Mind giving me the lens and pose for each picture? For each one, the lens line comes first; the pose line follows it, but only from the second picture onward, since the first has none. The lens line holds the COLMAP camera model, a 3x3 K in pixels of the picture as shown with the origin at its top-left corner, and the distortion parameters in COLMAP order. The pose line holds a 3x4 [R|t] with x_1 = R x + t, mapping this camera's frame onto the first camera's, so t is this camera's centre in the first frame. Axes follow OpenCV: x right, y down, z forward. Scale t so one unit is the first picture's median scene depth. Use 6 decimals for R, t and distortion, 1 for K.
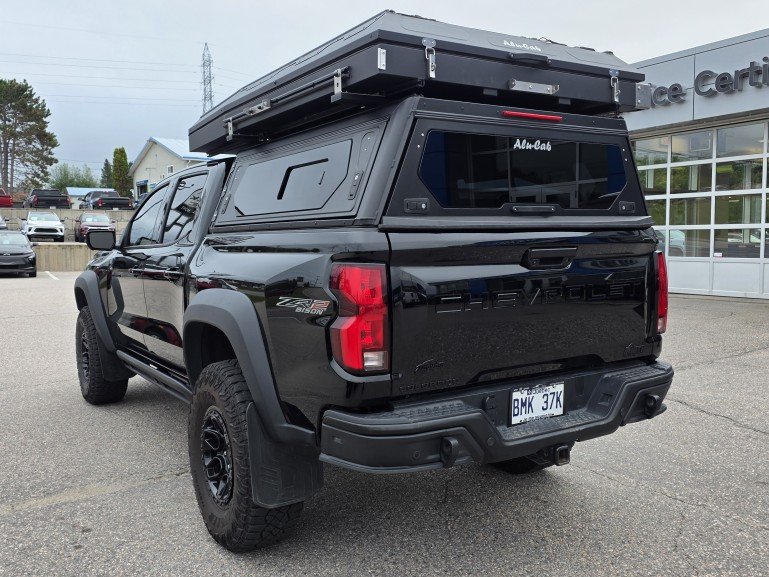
lens RADIAL K [[682.5, 0, 387.6], [0, 682.5, 291.2], [0, 0, 1]] dist [0.119330, -0.154475]
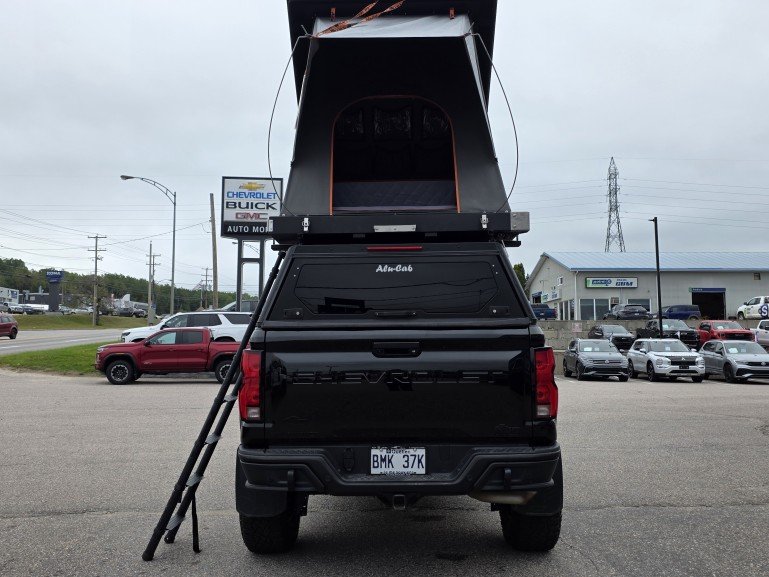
lens RADIAL K [[686.4, 0, 384.6], [0, 686.4, 290.2], [0, 0, 1]] dist [0.115299, -0.161377]
pose [[0.831392, -0.042958, -0.554024, 0.923001], [-0.044972, 0.988536, -0.144135, 0.031330], [0.553864, 0.144748, 0.819928, -0.136633]]
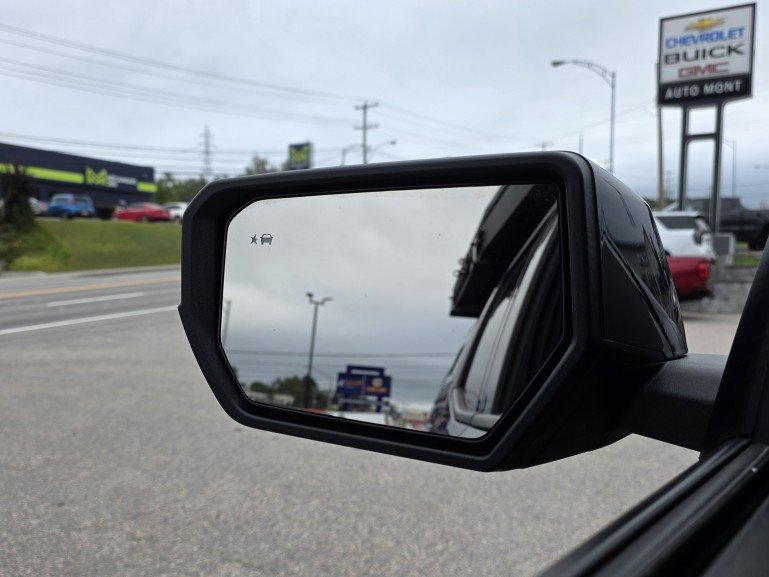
lens RADIAL K [[690.9, 0, 384.5], [0, 690.9, 288.5], [0, 0, 1]] dist [0.114301, -0.162643]
pose [[0.328297, 0.042493, -0.943618, -0.565173], [-0.076214, 0.996922, 0.018378, -0.133983], [0.941495, 0.065883, 0.330526, 1.721815]]
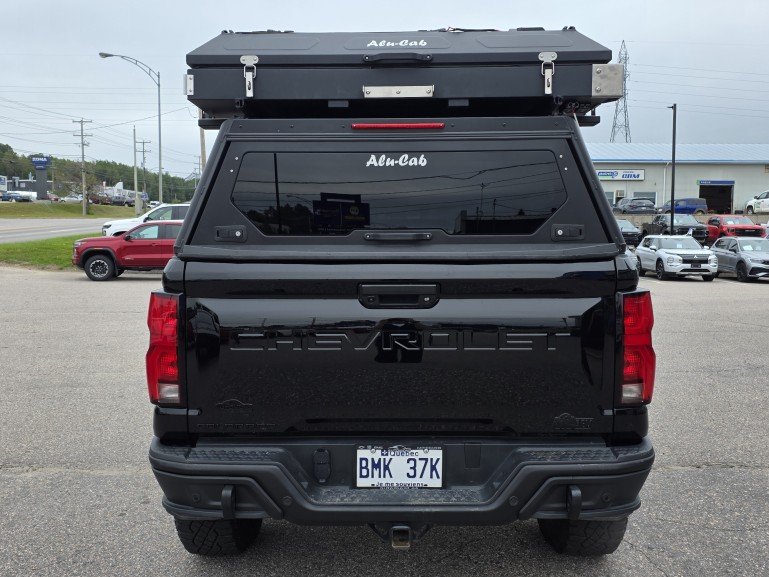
lens RADIAL K [[683.2, 0, 383.9], [0, 683.2, 285.2], [0, 0, 1]] dist [0.119810, -0.173515]
pose [[0.832729, 0.047229, -0.551662, 0.641584], [-0.052959, 0.998581, 0.005551, -0.060850], [0.551142, 0.024593, 0.834049, 0.283246]]
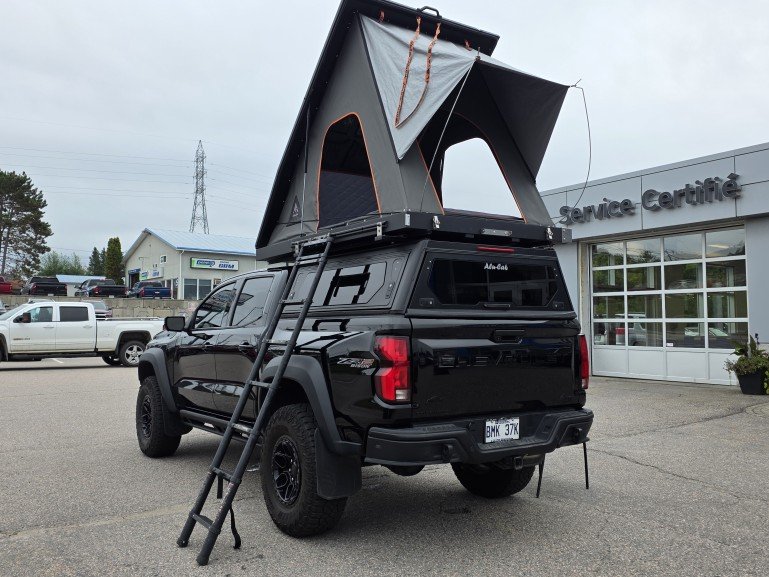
lens RADIAL K [[683.2, 0, 383.9], [0, 683.2, 285.2], [0, 0, 1]] dist [0.119810, -0.173515]
pose [[0.999697, 0.013517, 0.020549, -0.083834], [-0.010548, 0.990338, -0.138276, 0.055764], [-0.022219, 0.138017, 0.990181, -0.568944]]
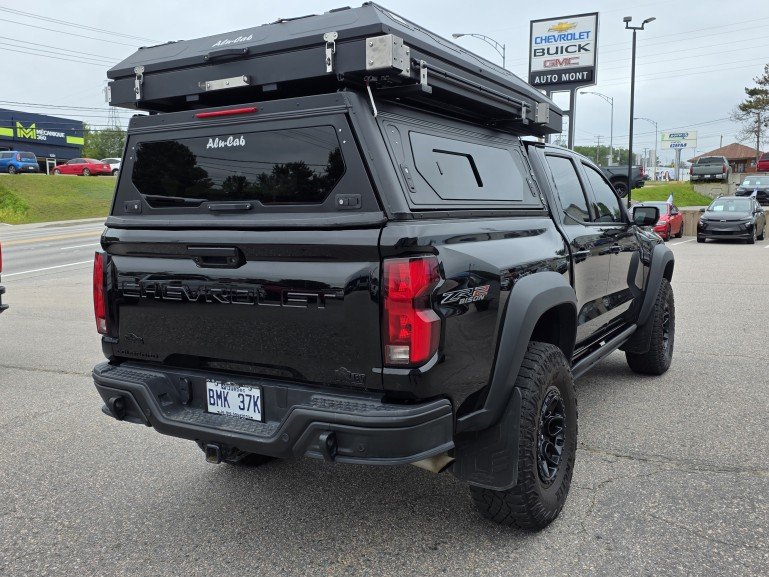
lens RADIAL K [[686.4, 0, 384.6], [0, 686.4, 290.2], [0, 0, 1]] dist [0.115299, -0.161377]
pose [[0.445932, 0.106133, -0.888752, 1.175976], [-0.059970, 0.994257, 0.088643, -0.098079], [0.893056, 0.013769, 0.449735, 0.727827]]
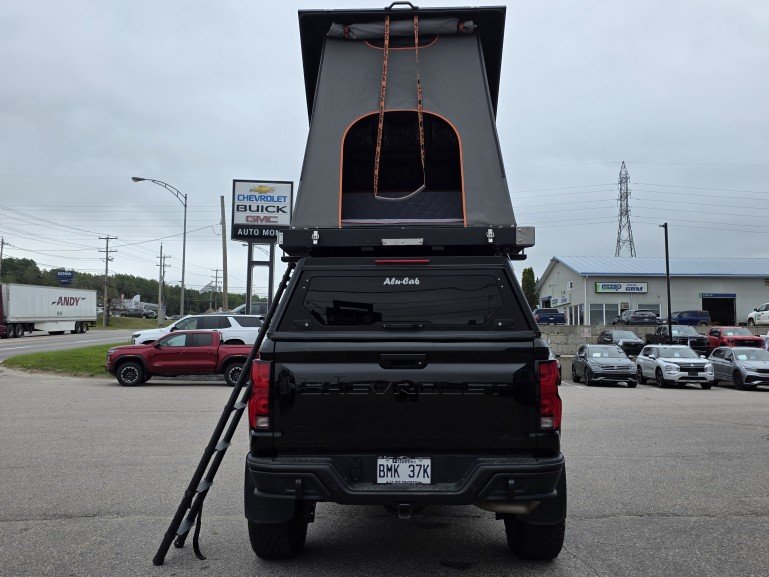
lens RADIAL K [[686.6, 0, 388.6], [0, 686.6, 293.6], [0, 0, 1]] dist [0.117242, -0.165305]
pose [[0.827333, -0.035703, -0.560575, 0.940999], [-0.053899, 0.988327, -0.142494, 0.015464], [0.559119, 0.148105, 0.815751, -0.158010]]
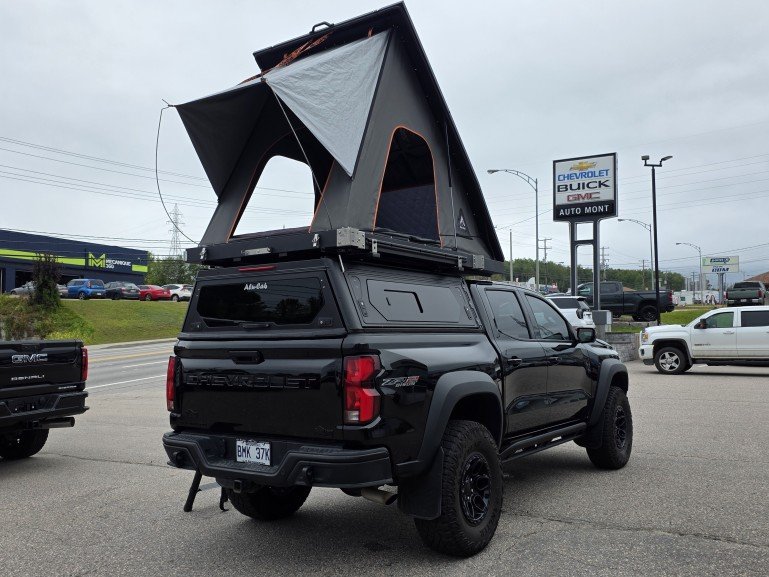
lens RADIAL K [[690.9, 0, 384.5], [0, 690.9, 288.5], [0, 0, 1]] dist [0.114301, -0.162643]
pose [[0.382624, -0.054318, -0.922306, 1.748951], [-0.062981, 0.994415, -0.084692, -0.085440], [0.921755, 0.090493, 0.377066, 0.640383]]
